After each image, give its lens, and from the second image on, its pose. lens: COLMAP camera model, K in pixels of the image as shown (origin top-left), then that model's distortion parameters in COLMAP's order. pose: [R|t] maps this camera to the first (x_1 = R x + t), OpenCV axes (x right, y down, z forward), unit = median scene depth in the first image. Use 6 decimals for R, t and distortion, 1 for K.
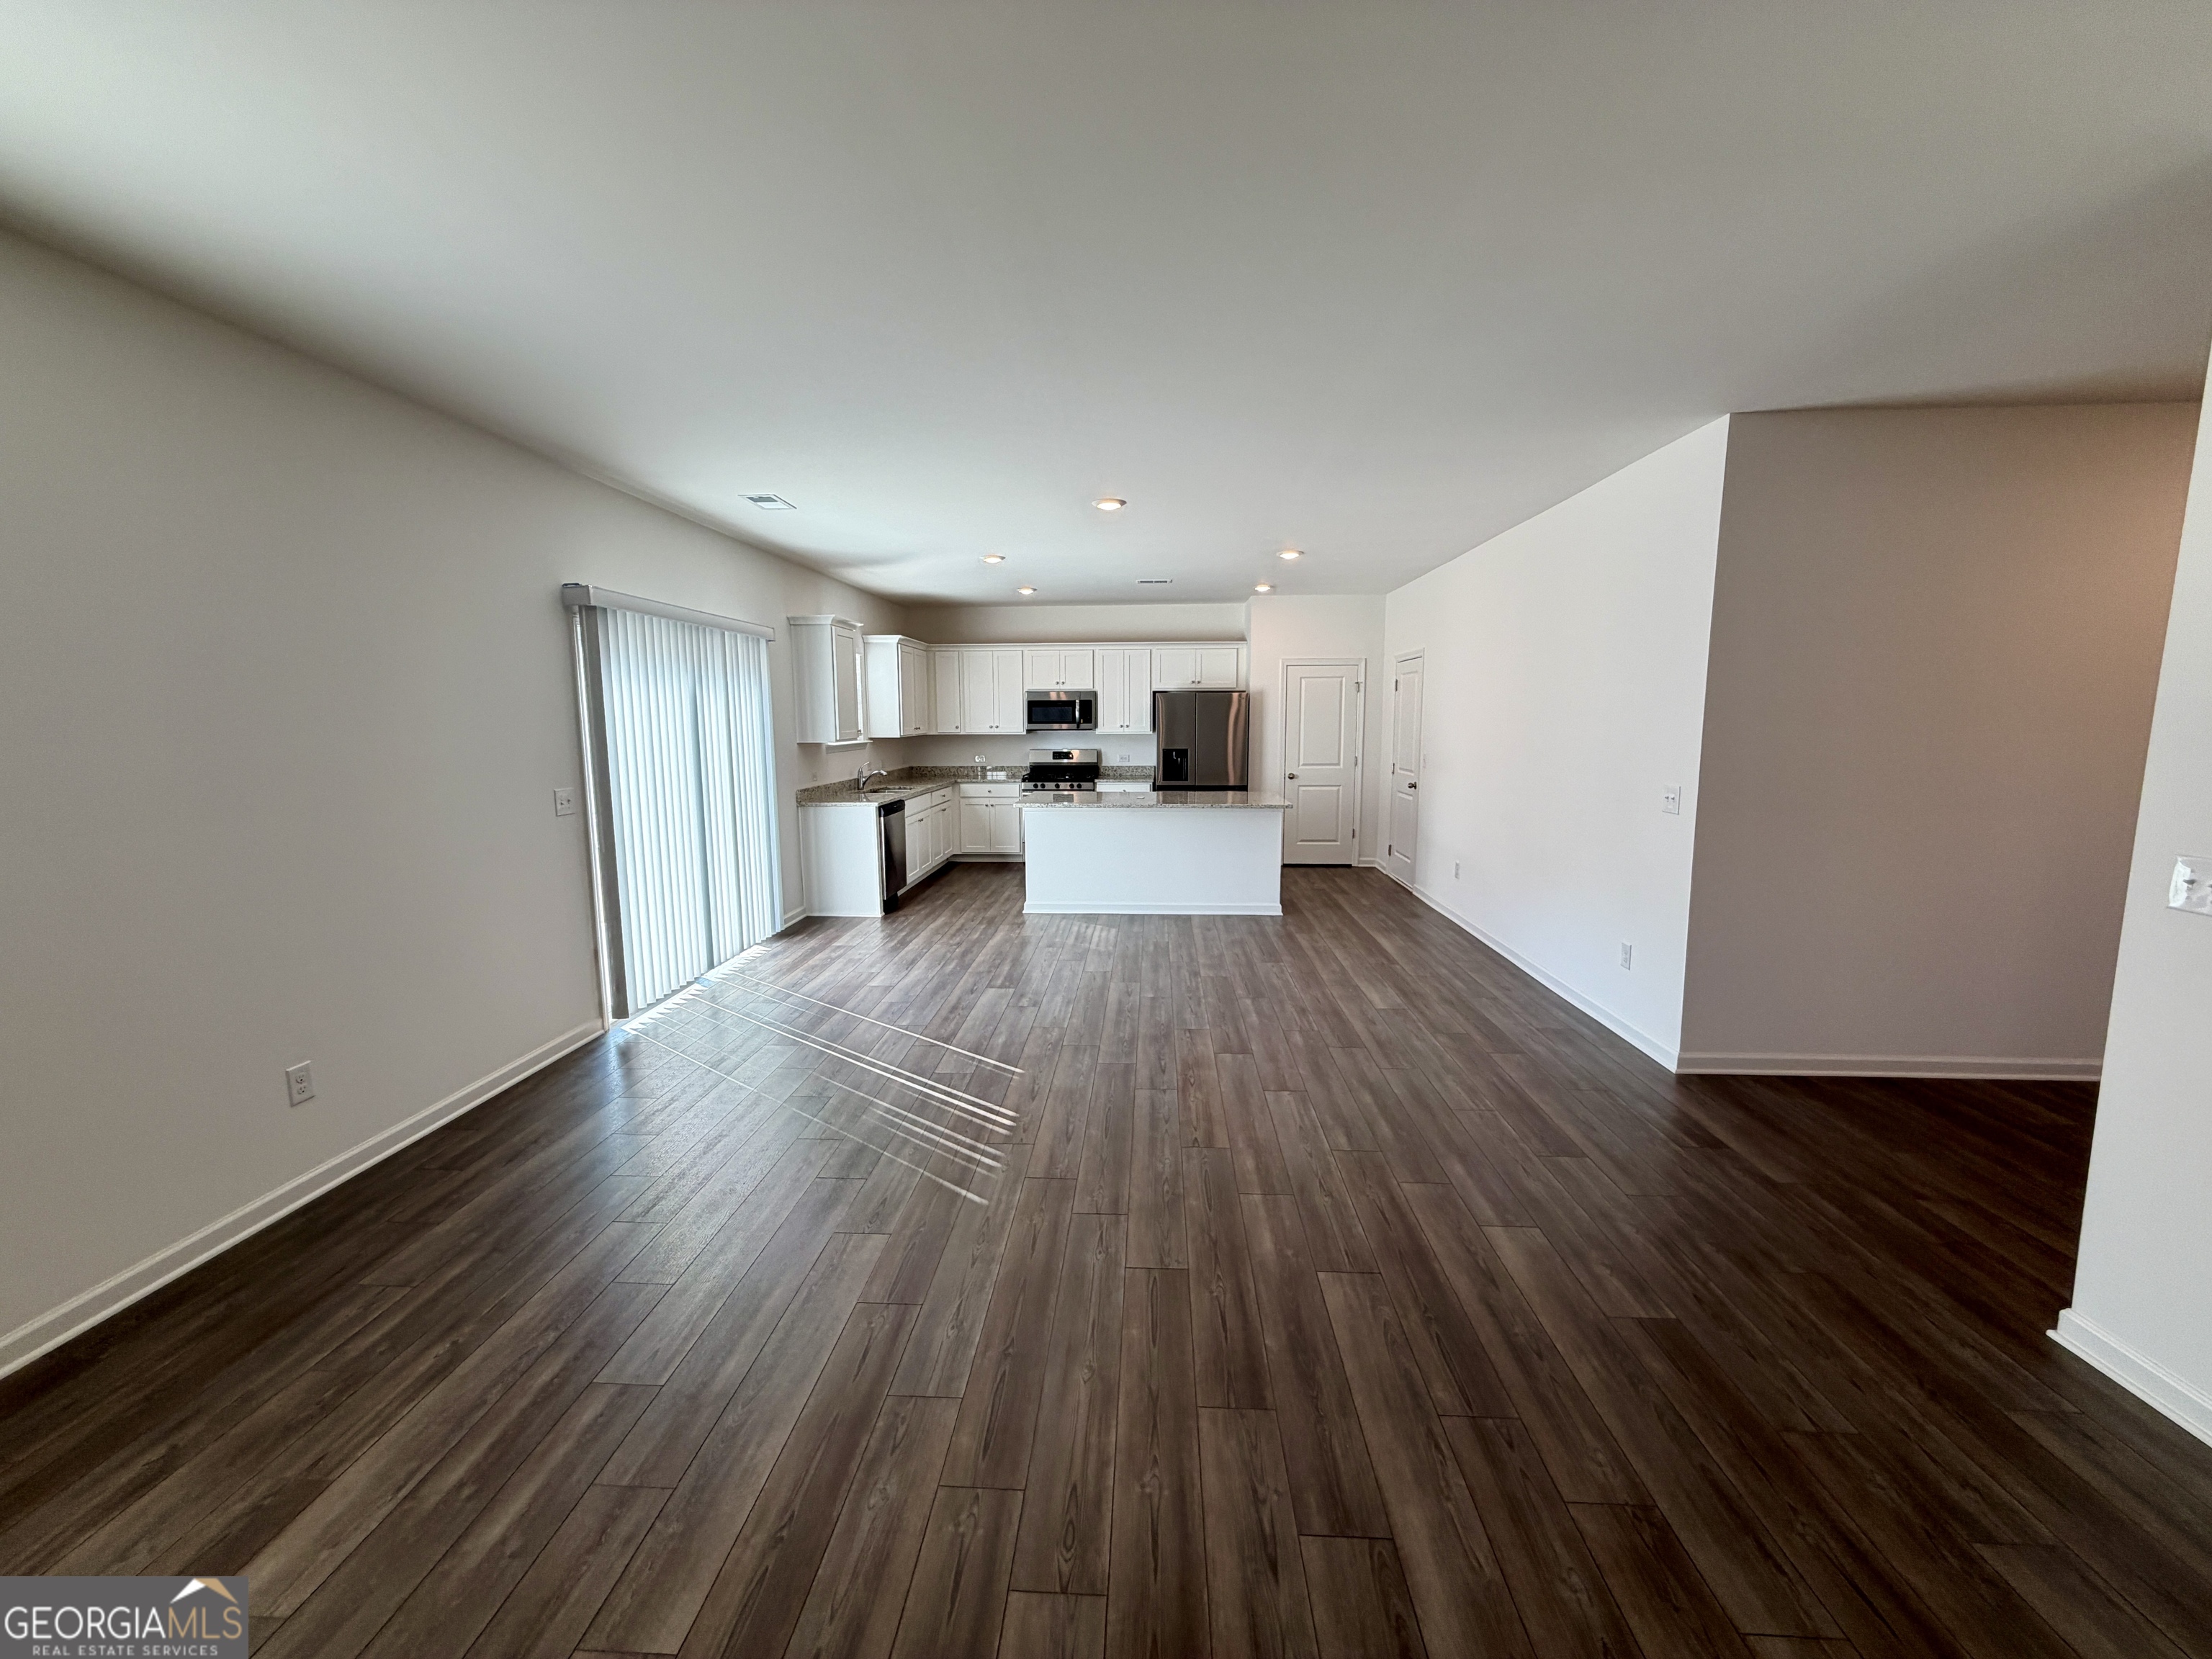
lens RADIAL K [[876.5, 0, 1095.8], [0, 876.5, 813.3], [0, 0, 1]] dist [-0.001790, 0.000506]
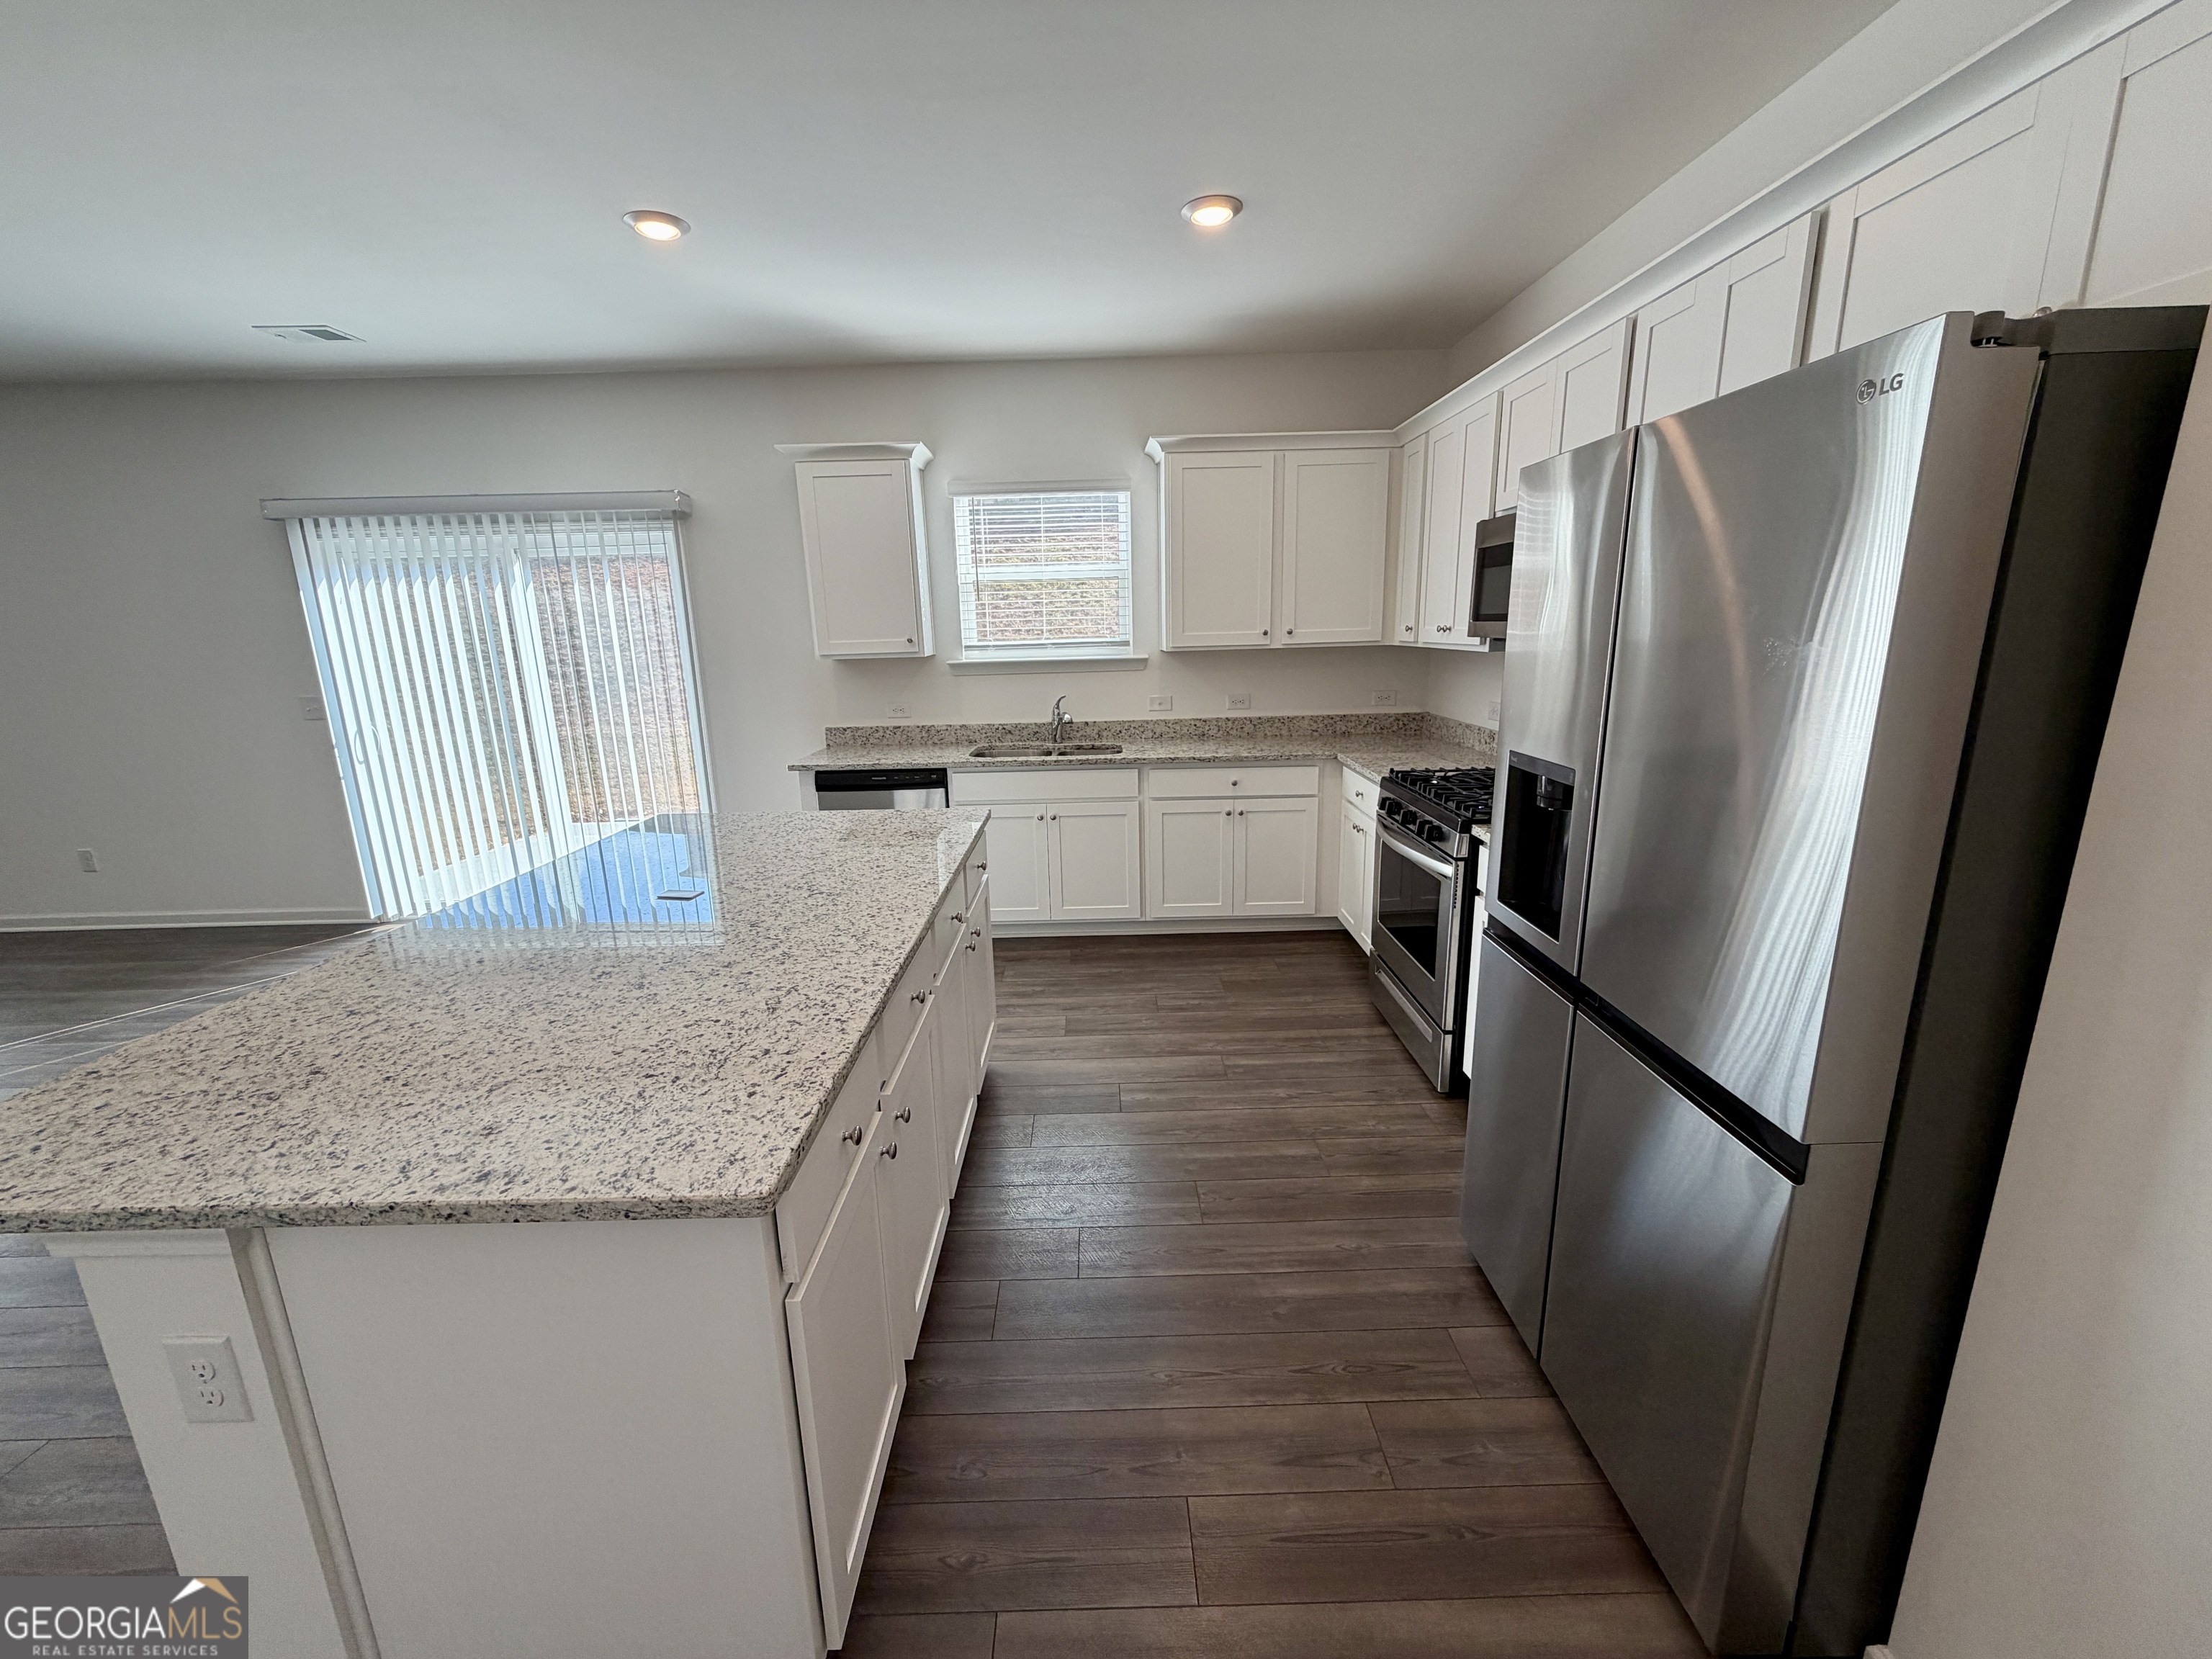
lens RADIAL K [[876.5, 0, 1100.6], [0, 876.5, 829.9], [0, 0, 1]] dist [-0.001790, 0.000506]
pose [[0.078124, 0.229898, -0.970074, 0.267637], [-0.086274, 0.970957, 0.223160, -0.091077], [0.993204, 0.066258, 0.095690, 0.874264]]
